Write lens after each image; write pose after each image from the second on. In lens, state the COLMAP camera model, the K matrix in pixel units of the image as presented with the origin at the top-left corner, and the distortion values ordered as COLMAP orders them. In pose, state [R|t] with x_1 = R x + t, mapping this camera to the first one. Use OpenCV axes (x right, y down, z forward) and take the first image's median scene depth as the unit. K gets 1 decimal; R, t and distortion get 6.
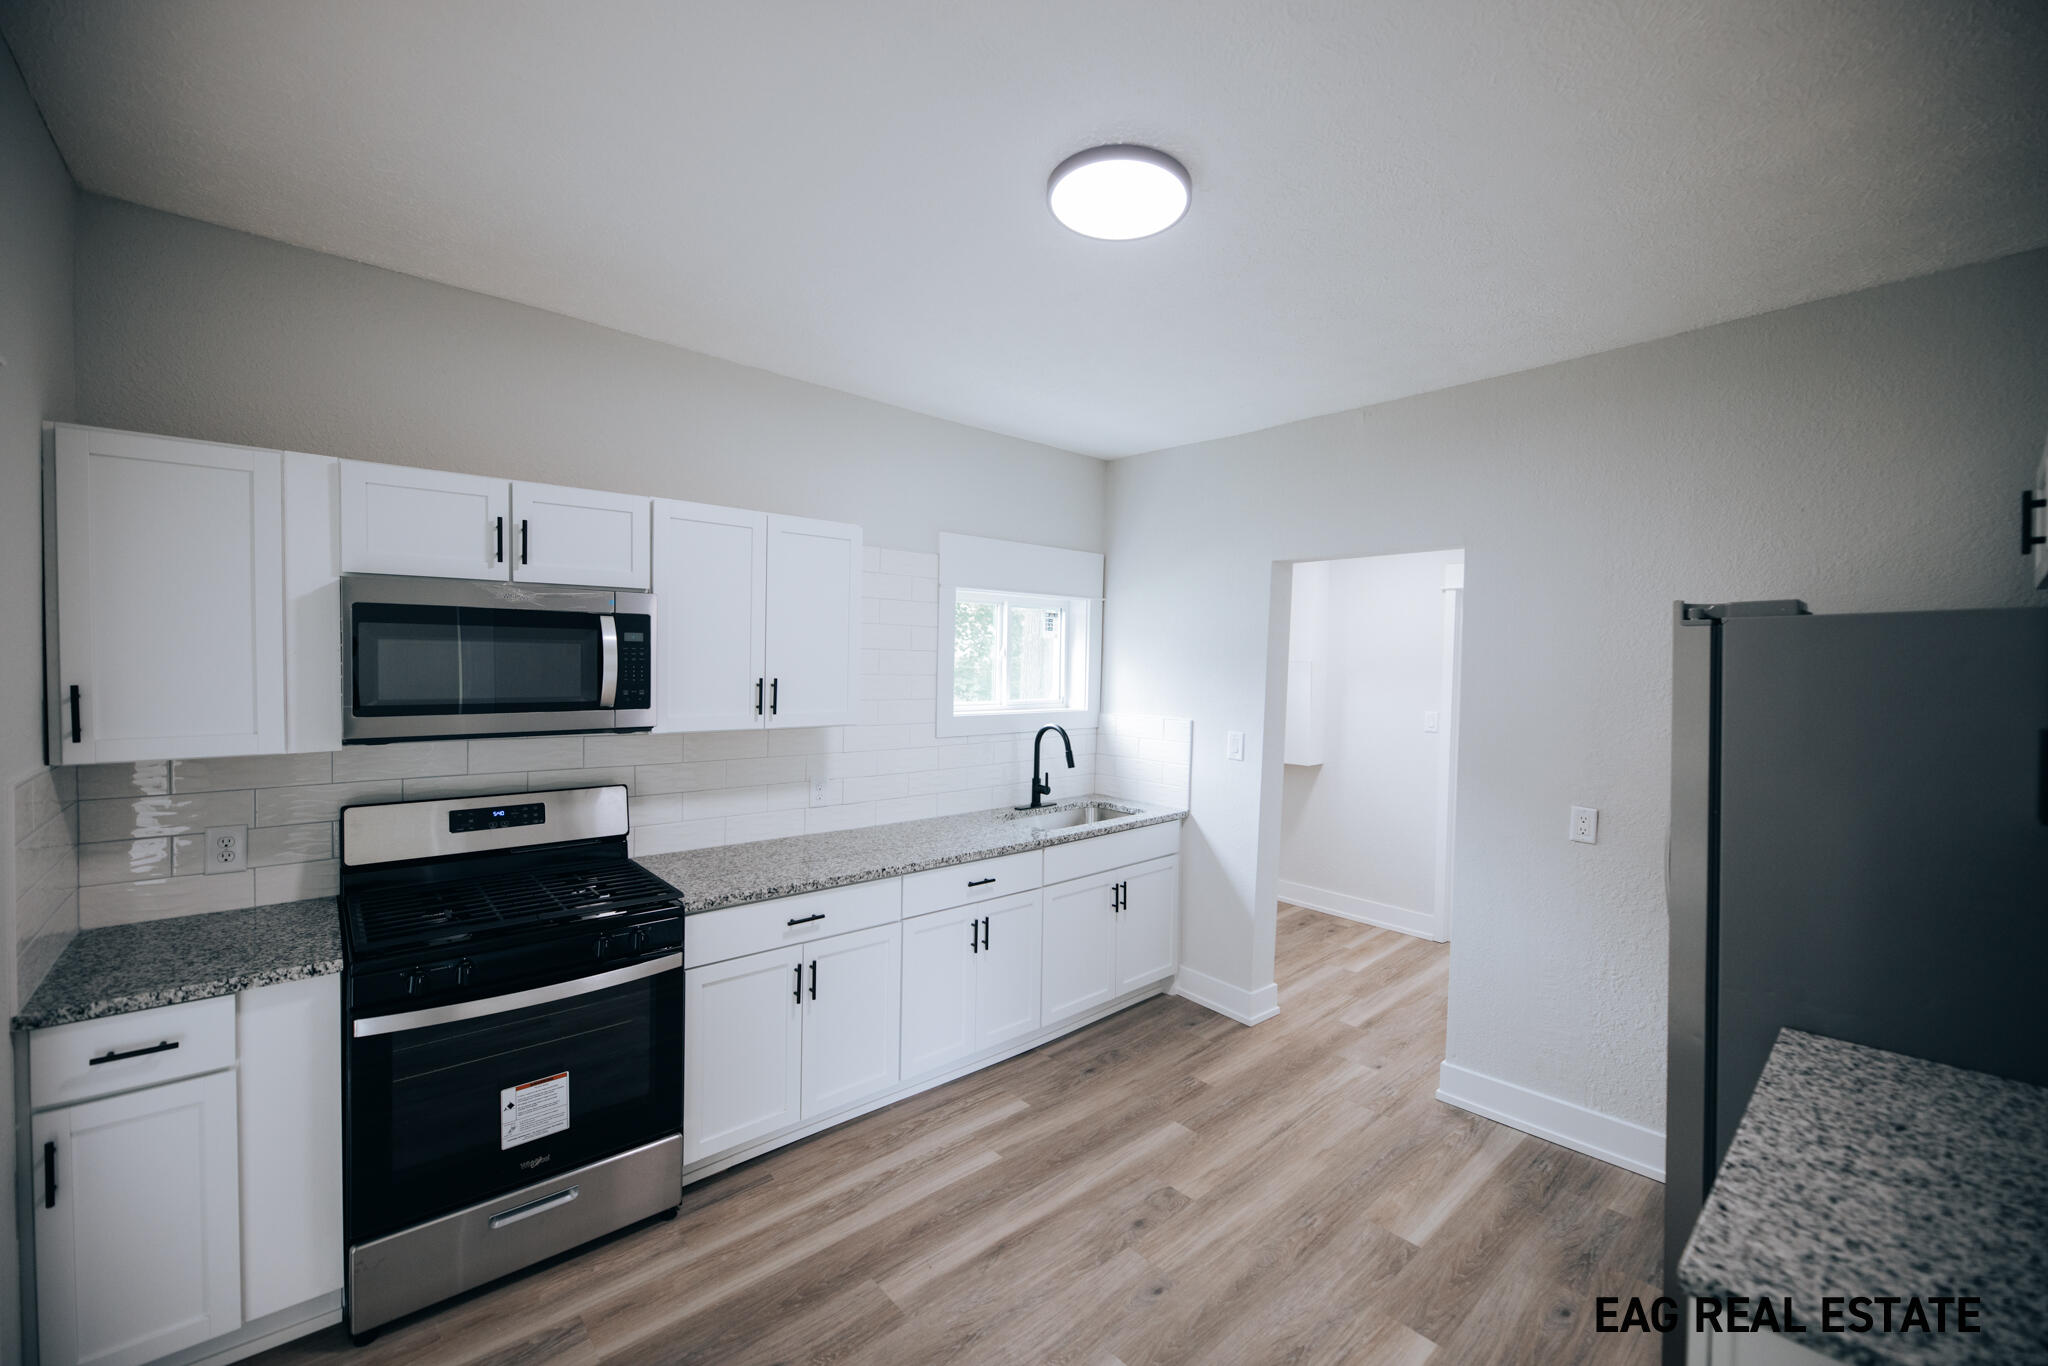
lens RADIAL K [[824.3, 0, 1023.2], [0, 824.3, 682.2], [0, 0, 1]] dist [-0.001060, -0.000046]
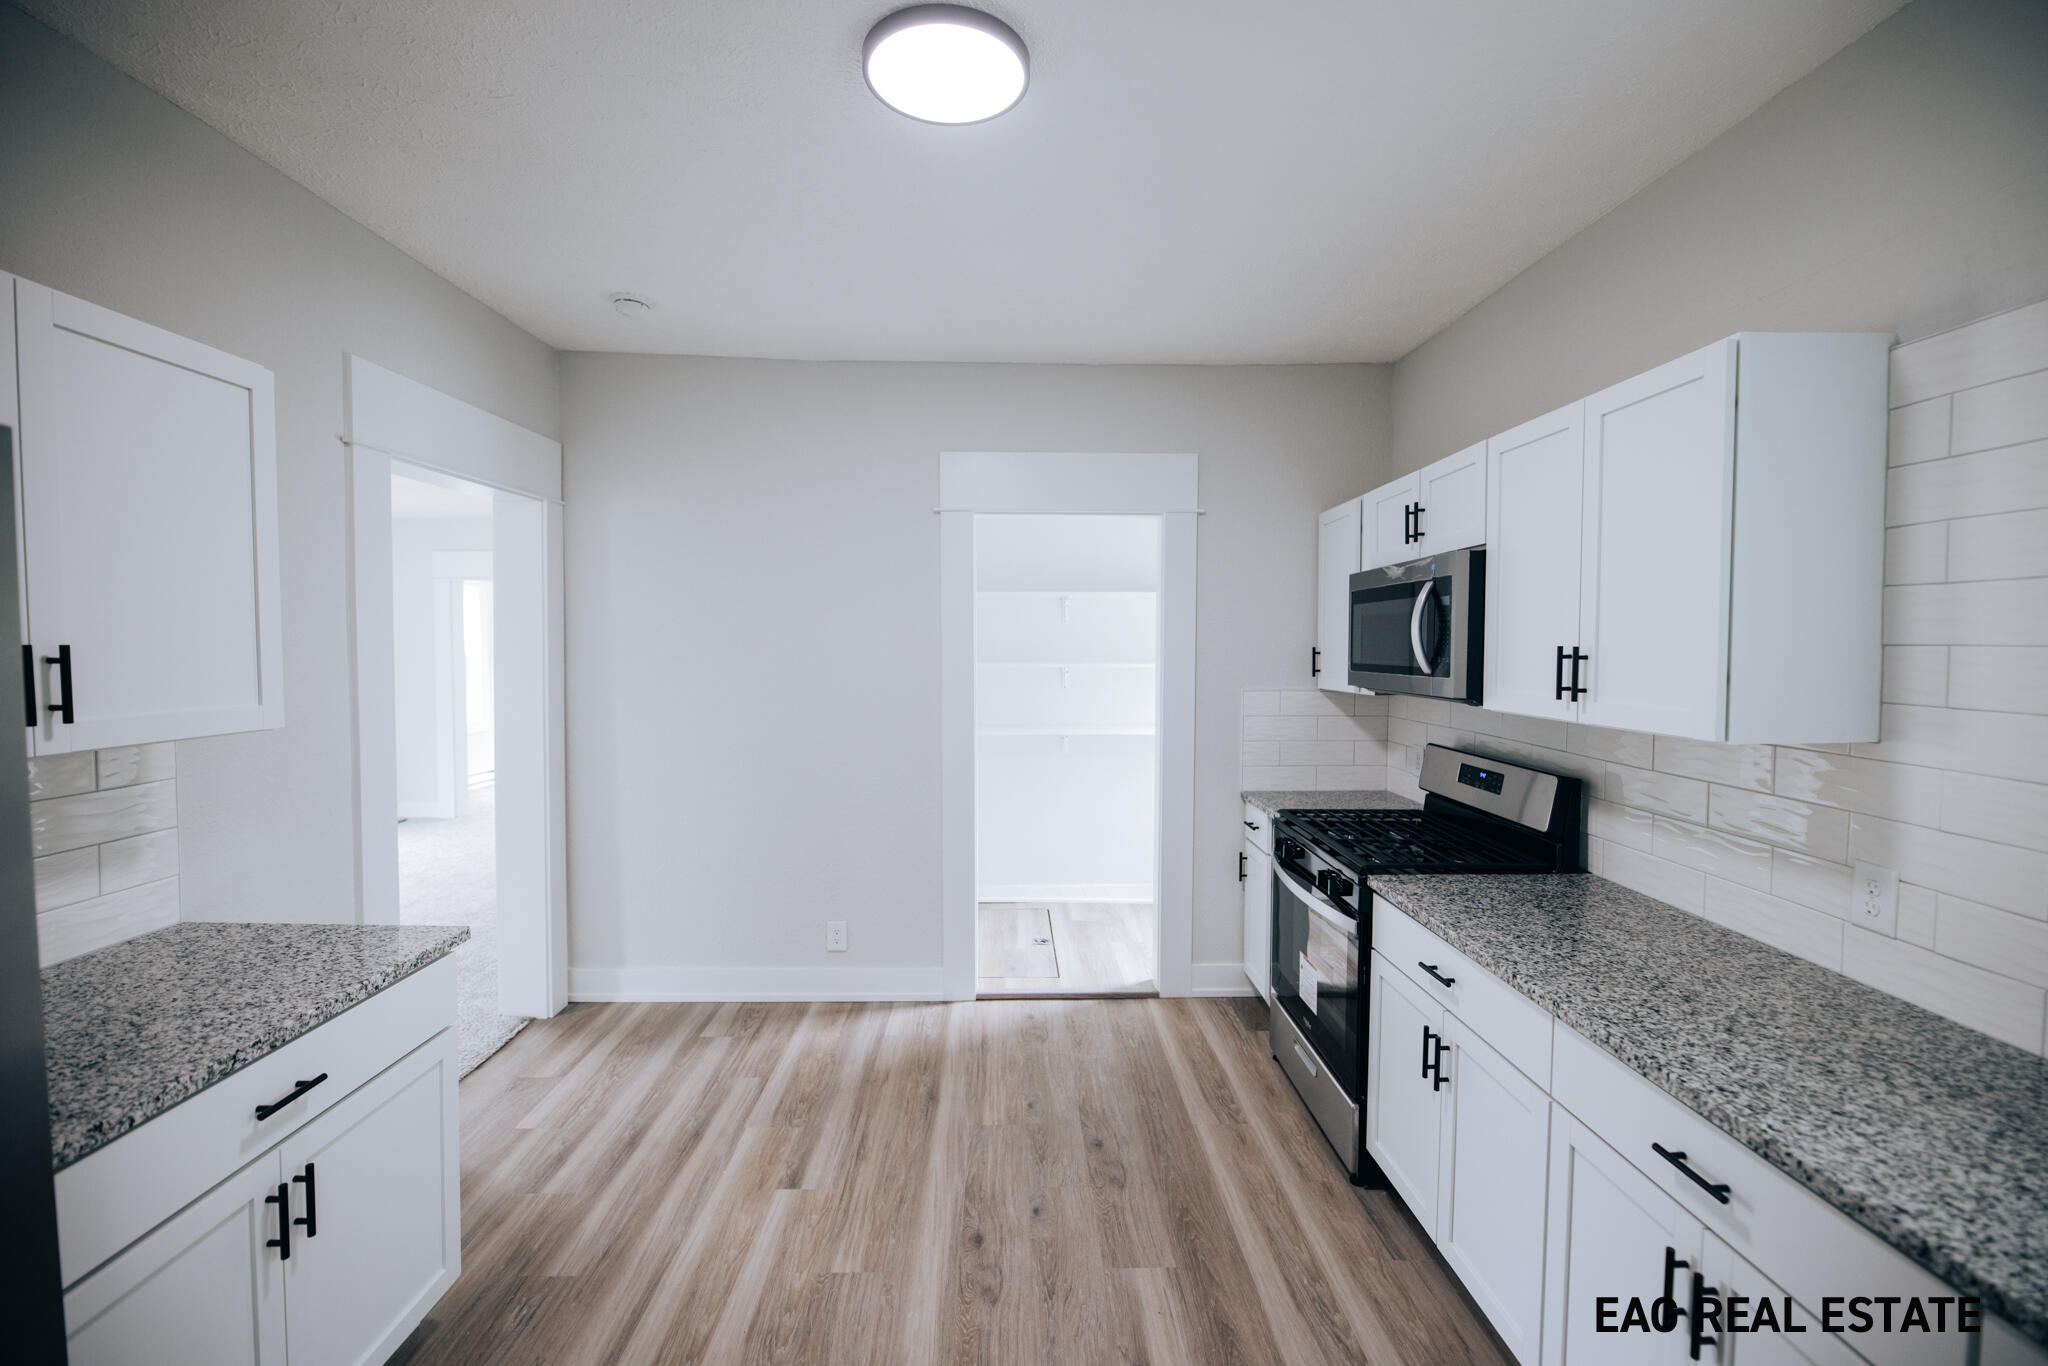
lens RADIAL K [[824.3, 0, 1023.9], [0, 824.3, 677.0], [0, 0, 1]] dist [-0.001060, -0.000046]
pose [[-0.645798, 0.013949, -0.763381, 0.568119], [-0.034119, 0.998307, 0.047106, 0.003897], [0.762746, 0.056466, -0.644228, 1.266898]]
